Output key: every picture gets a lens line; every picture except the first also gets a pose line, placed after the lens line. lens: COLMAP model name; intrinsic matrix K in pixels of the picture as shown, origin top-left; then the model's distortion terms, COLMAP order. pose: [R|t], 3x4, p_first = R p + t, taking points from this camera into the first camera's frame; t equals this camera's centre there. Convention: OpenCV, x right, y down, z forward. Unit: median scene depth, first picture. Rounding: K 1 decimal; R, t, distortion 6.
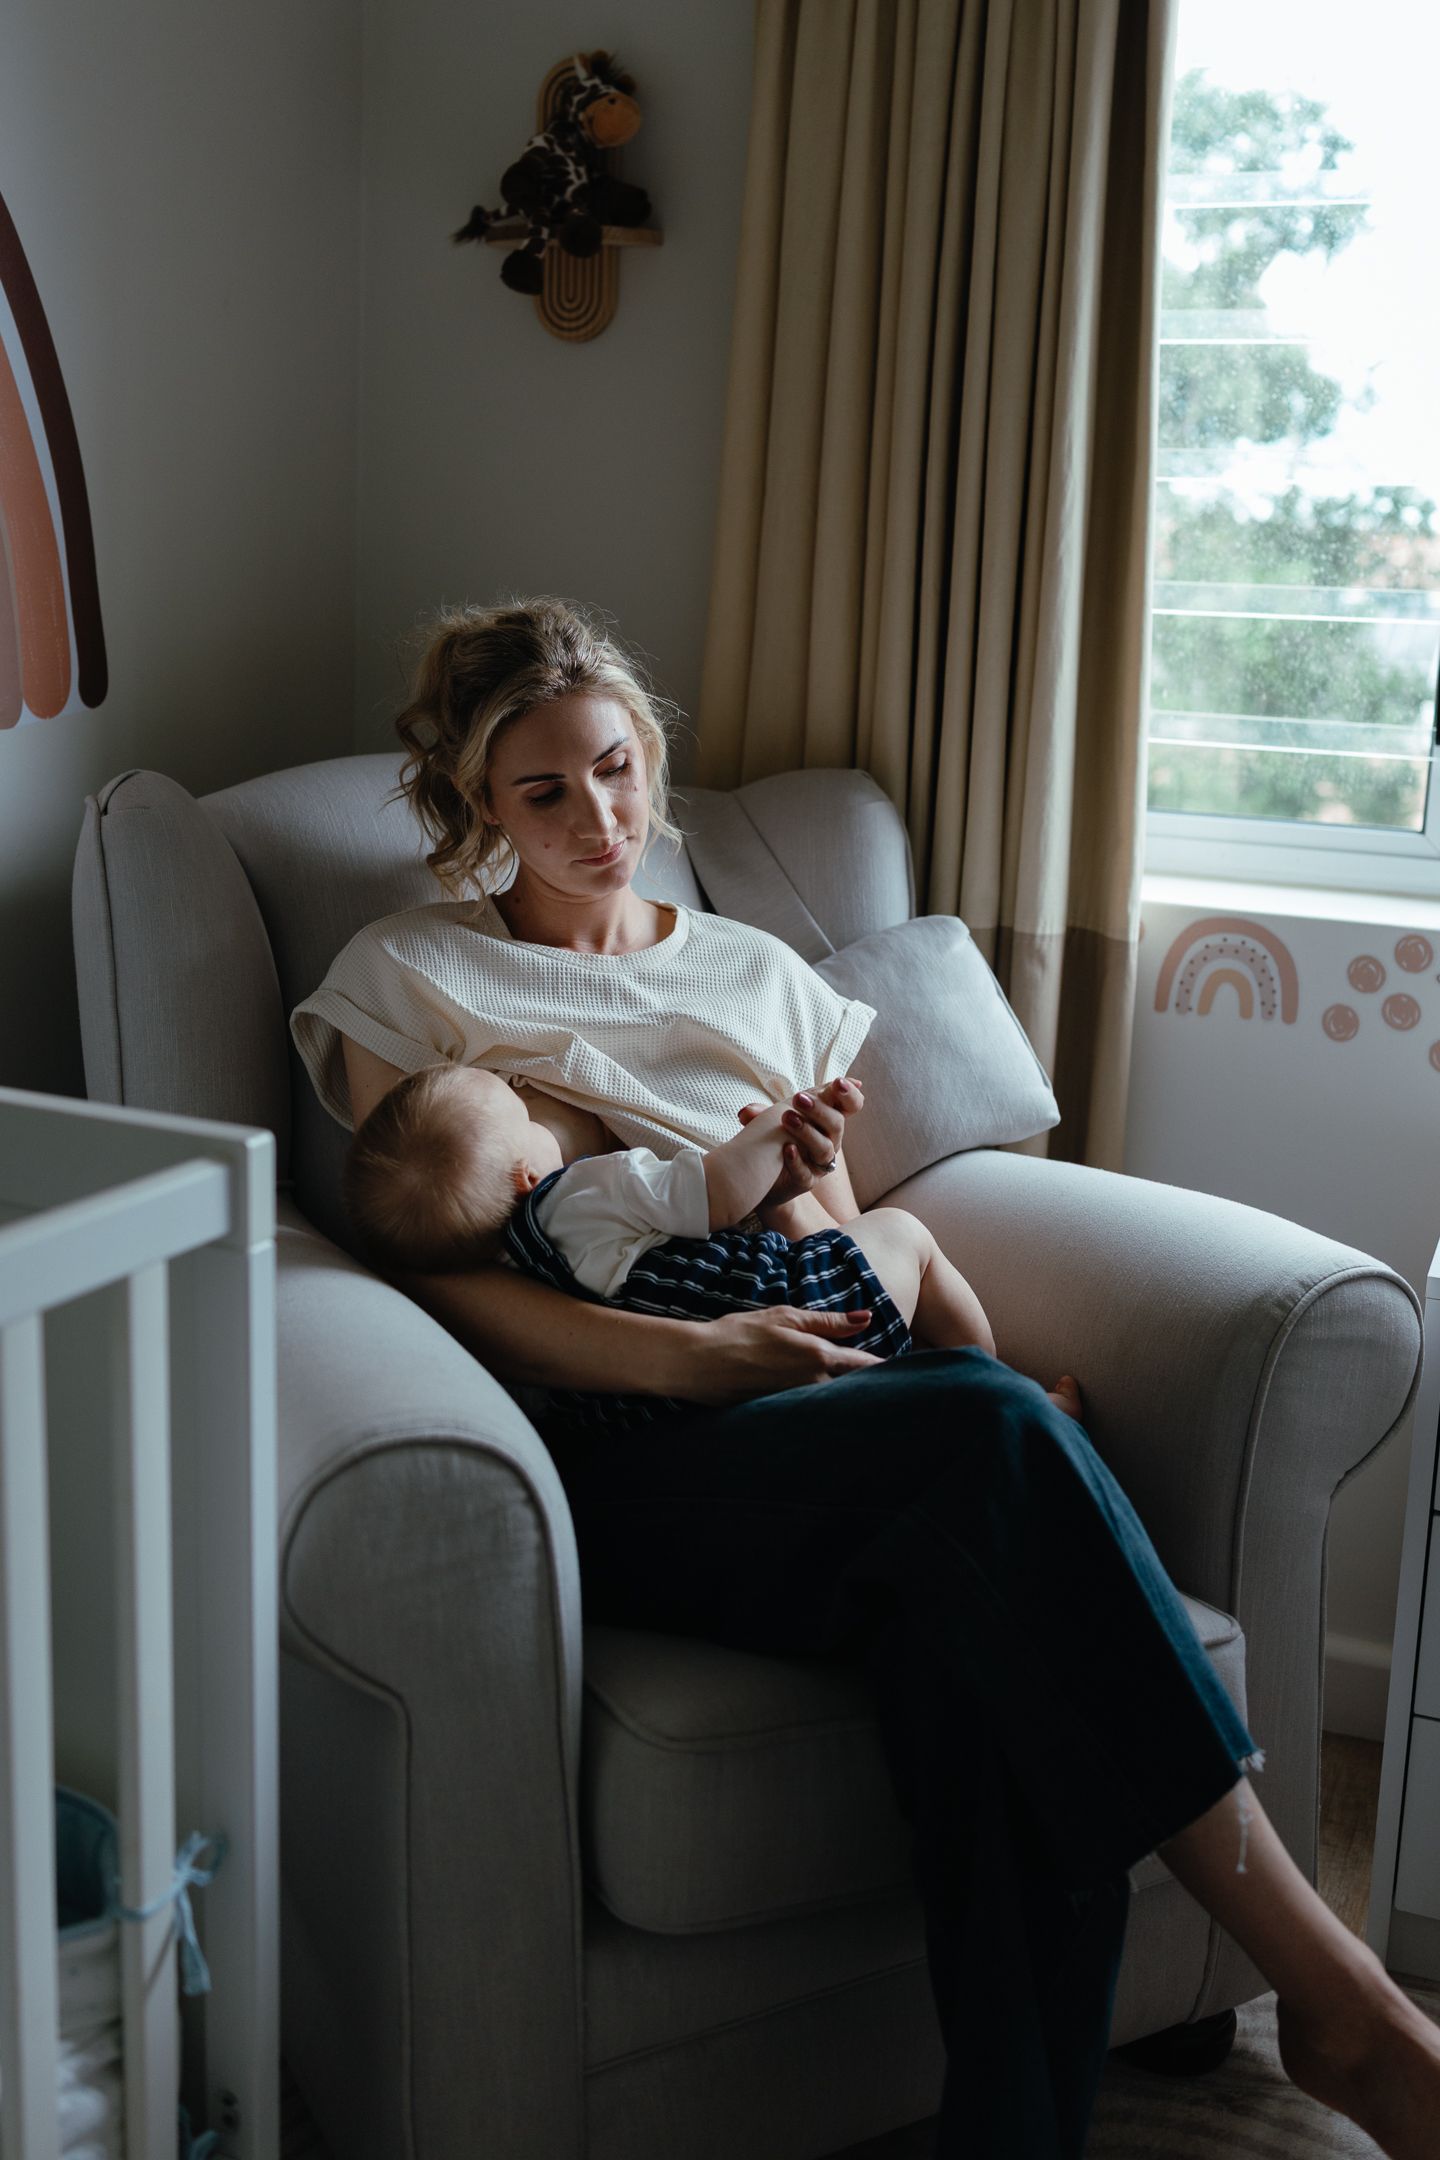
lens RADIAL K [[2247.7, 0, 670.7], [0, 2247.7, 1012.9], [0, 0, 1]] dist [0.006051, 0.000000]
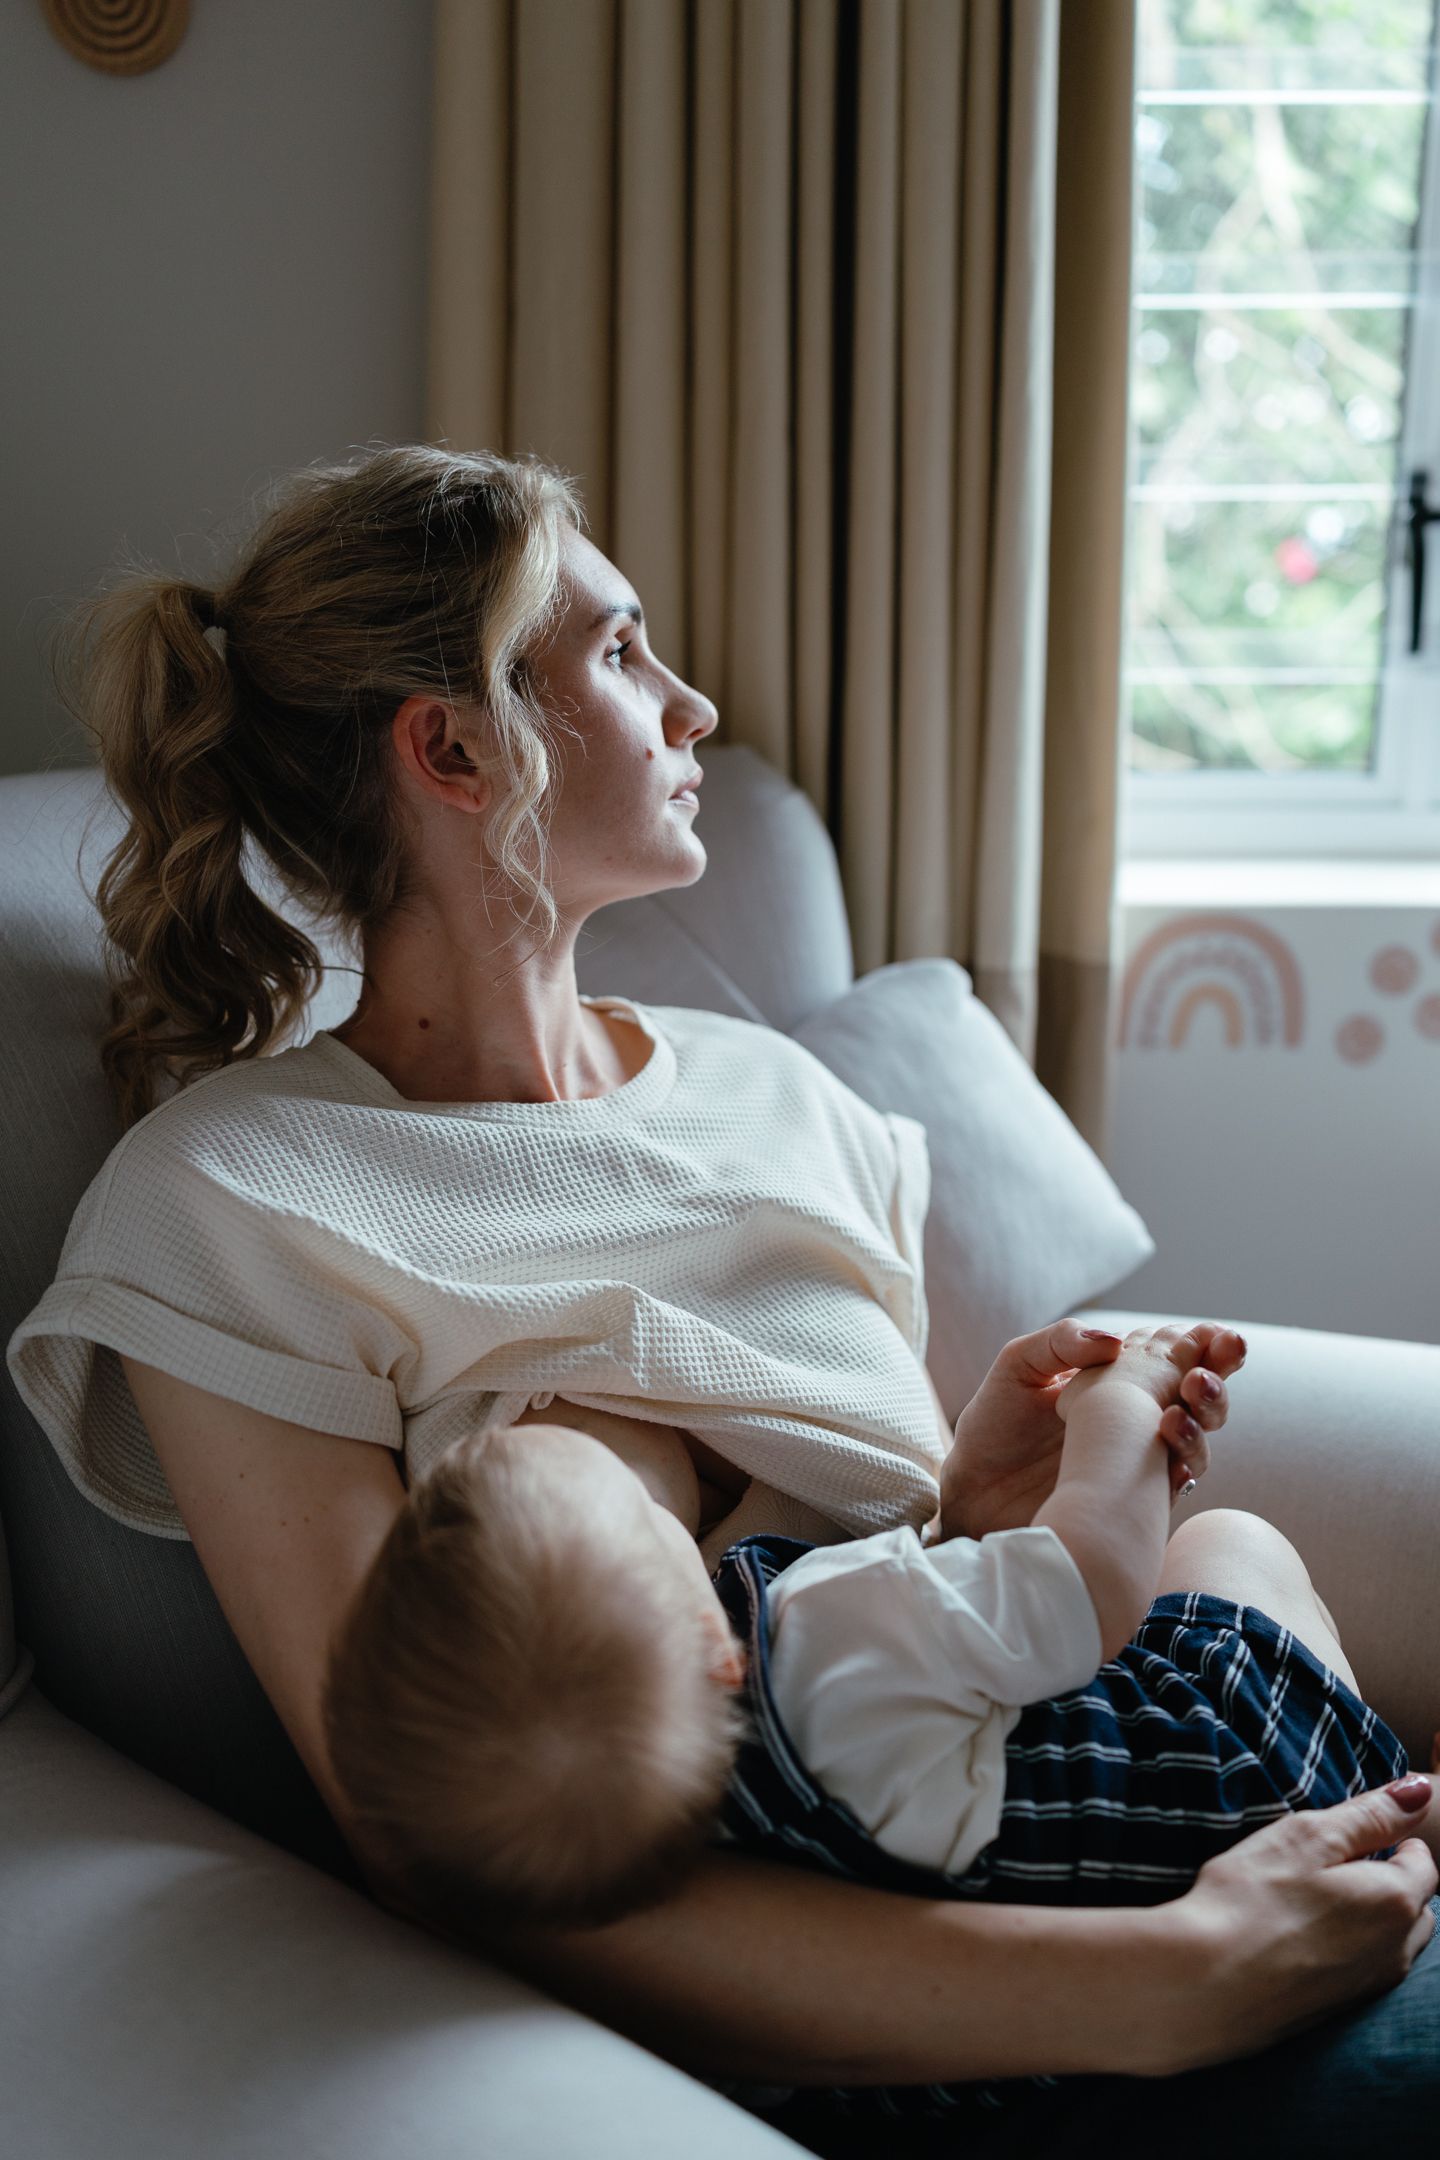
lens RADIAL K [[2090.5, 0, 708.7], [0, 2090.5, 1067.7], [0, 0, 1]] dist [-0.003480, 0.000000]
pose [[0.914796, -0.128582, 0.382903, -0.193657], [0.110185, 0.991464, 0.069697, -0.068908], [-0.388596, -0.021569, 0.921156, 0.534818]]
